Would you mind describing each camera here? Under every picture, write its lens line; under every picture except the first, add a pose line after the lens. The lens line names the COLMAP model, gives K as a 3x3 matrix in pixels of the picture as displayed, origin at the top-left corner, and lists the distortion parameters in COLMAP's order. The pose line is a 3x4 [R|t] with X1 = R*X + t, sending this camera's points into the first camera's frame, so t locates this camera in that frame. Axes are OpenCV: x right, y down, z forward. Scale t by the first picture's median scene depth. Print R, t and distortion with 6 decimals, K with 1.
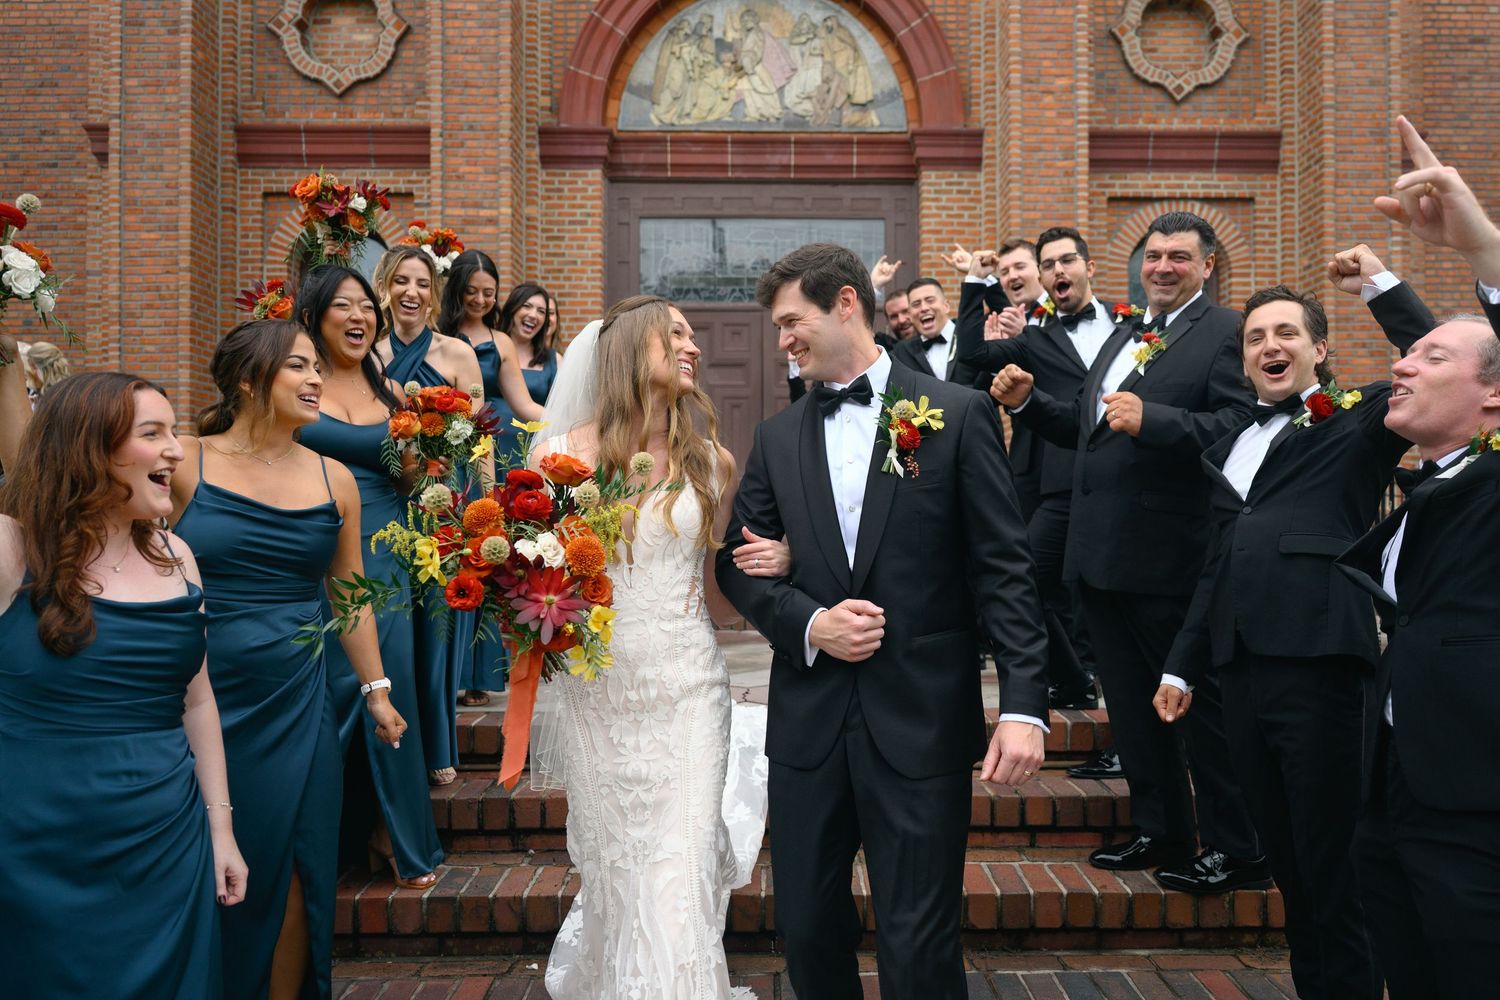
lens RADIAL K [[1202.5, 0, 793.0], [0, 1202.5, 523.9], [0, 0, 1]] dist [0.004166, -0.003278]
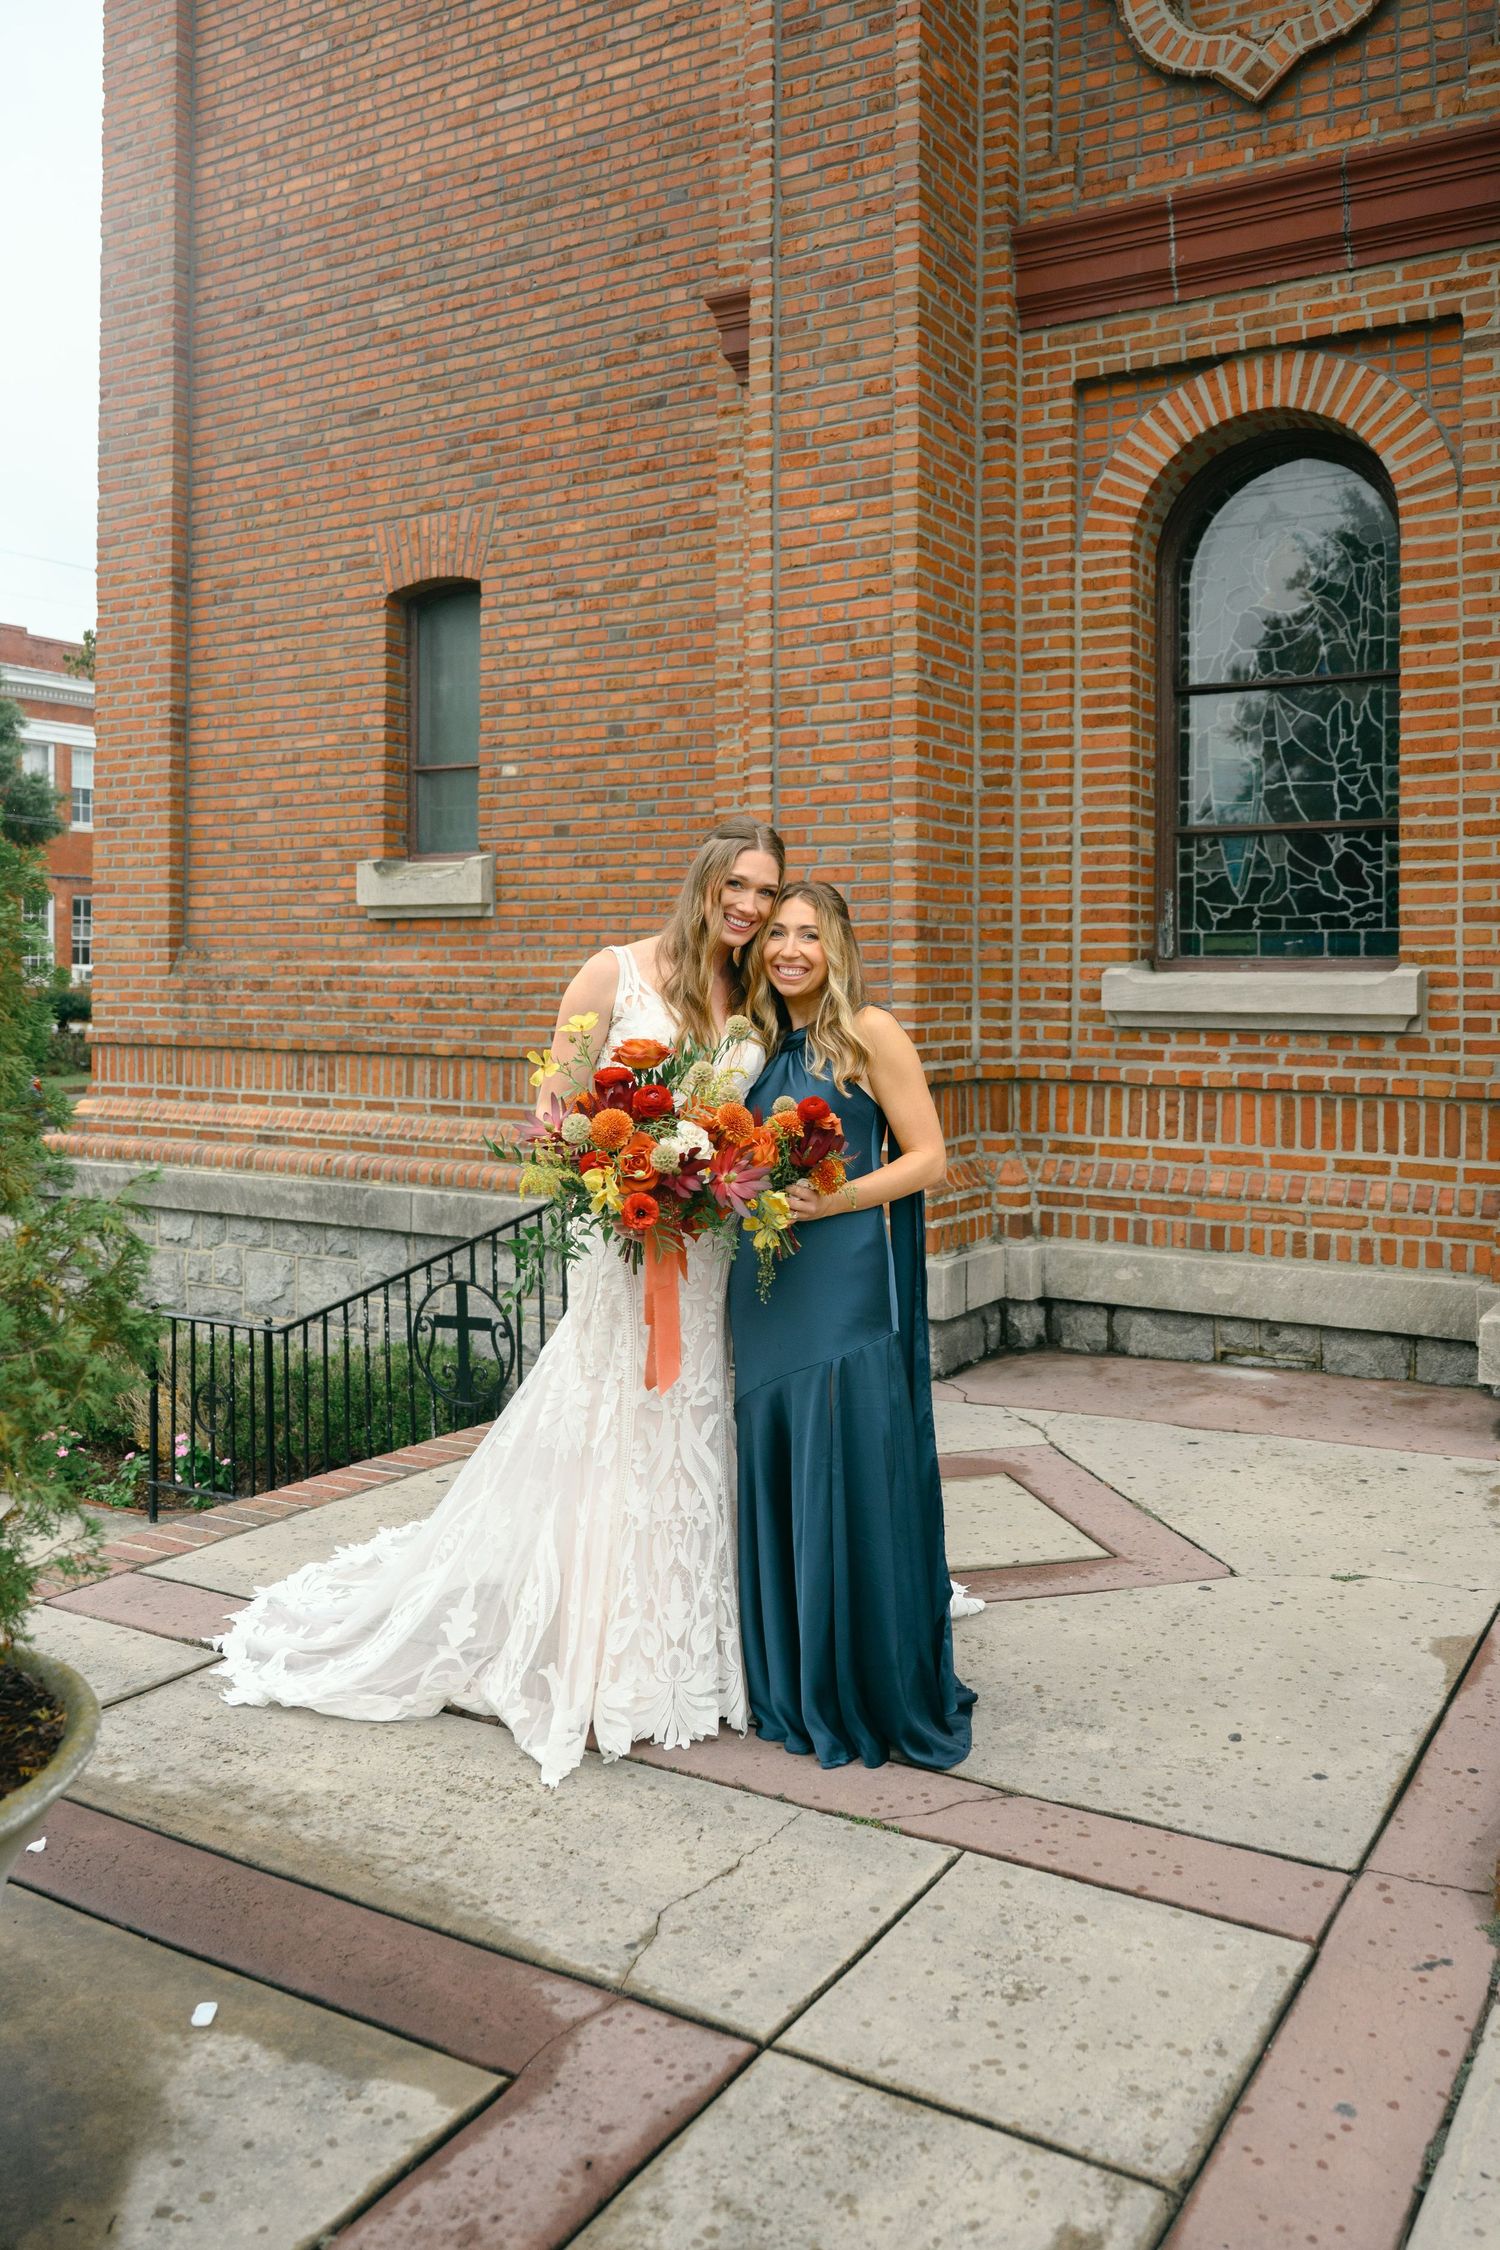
lens RADIAL K [[1785.9, 0, 680.8], [0, 1785.9, 982.4], [0, 0, 1]] dist [0.002097, 0.001469]
pose [[0.843867, 0.008925, -0.536478, -0.219279], [0.001310, 0.999824, 0.018693, -0.077506], [0.536551, -0.016478, 0.843707, 0.395433]]
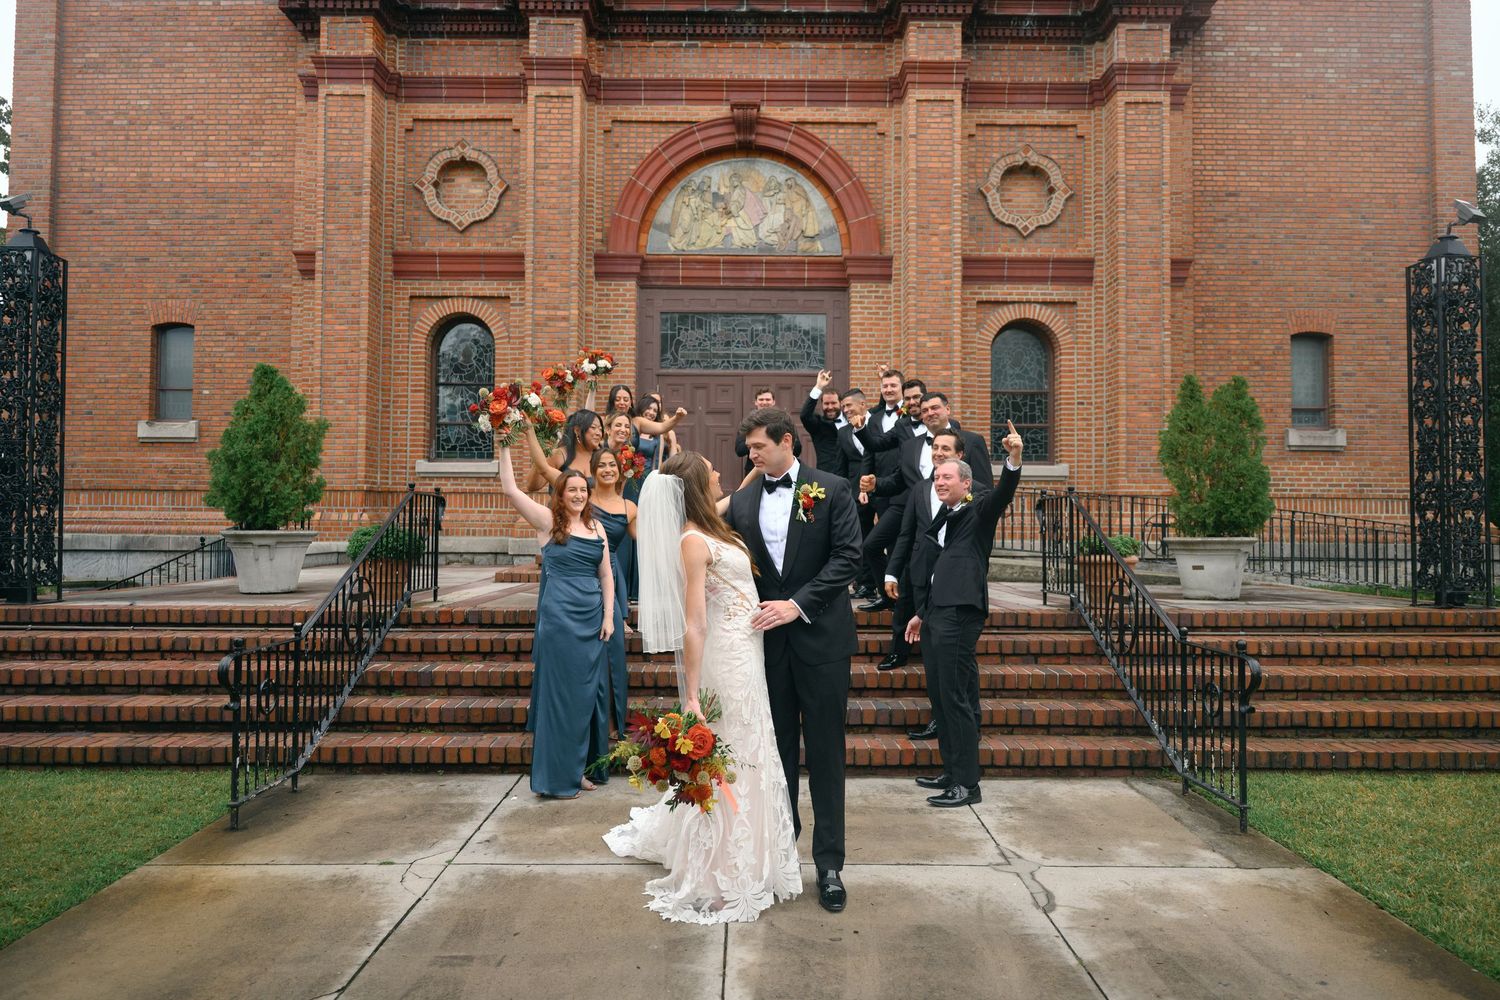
lens RADIAL K [[1190.6, 0, 738.3], [0, 1190.6, 486.0], [0, 0, 1]] dist [0.002097, 0.001469]
pose [[0.999847, 0.007330, -0.015861, -0.006940], [-0.007794, 0.999537, -0.029402, 0.001077], [0.015638, 0.029522, 0.999442, -0.463190]]
